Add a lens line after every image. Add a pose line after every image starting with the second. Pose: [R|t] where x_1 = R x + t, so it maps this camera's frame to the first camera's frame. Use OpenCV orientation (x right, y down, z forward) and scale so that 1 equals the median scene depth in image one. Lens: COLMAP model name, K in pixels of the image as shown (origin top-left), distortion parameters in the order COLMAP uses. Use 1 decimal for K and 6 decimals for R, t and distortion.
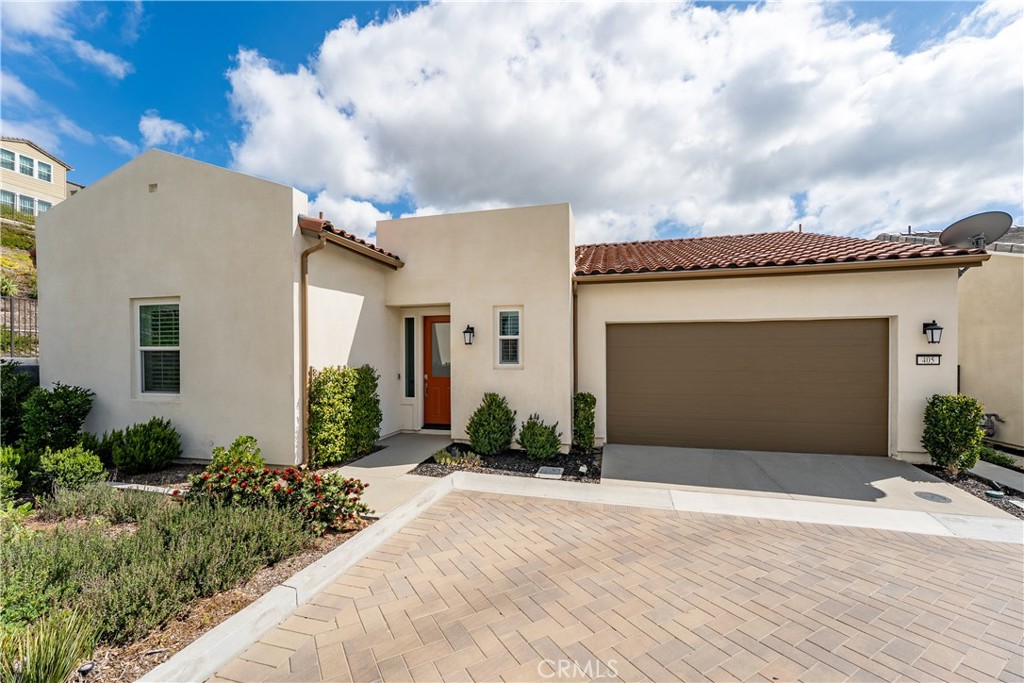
lens RADIAL K [[411.5, 0, 492.5], [0, 411.5, 352.8], [0, 0, 1]] dist [-0.000813, 0.000577]
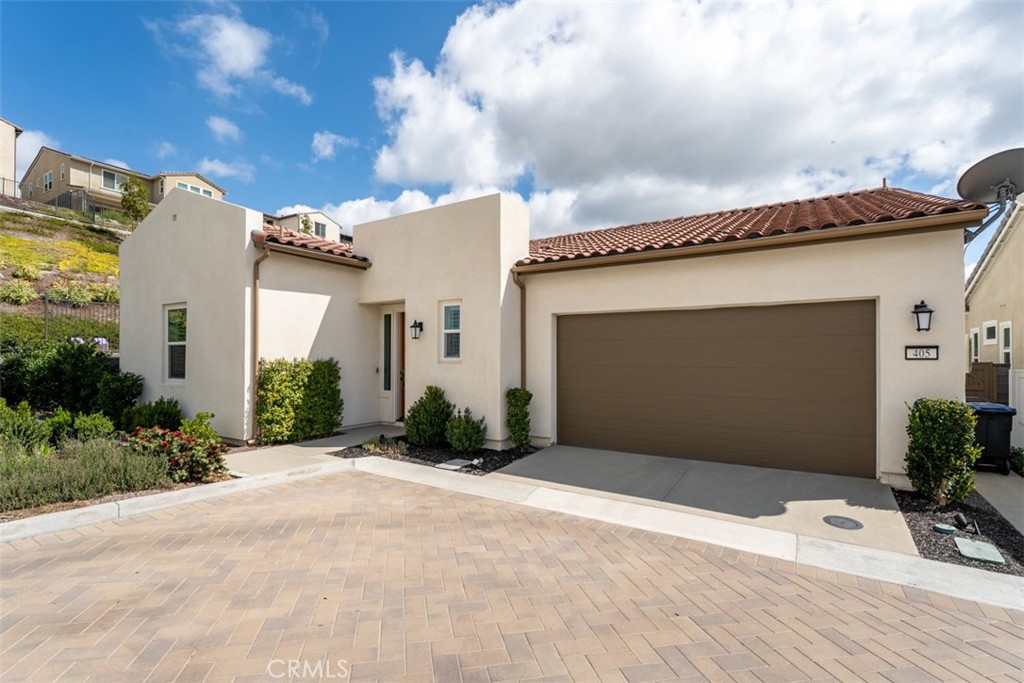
lens RADIAL K [[475.5, 0, 509.5], [0, 475.5, 346.7], [0, 0, 1]] dist [0.000996, -0.002252]
pose [[0.951093, -0.002833, -0.308890, 0.595155], [-0.003578, 0.999790, -0.020188, 0.025433], [0.308882, 0.020305, 0.950883, -0.066998]]
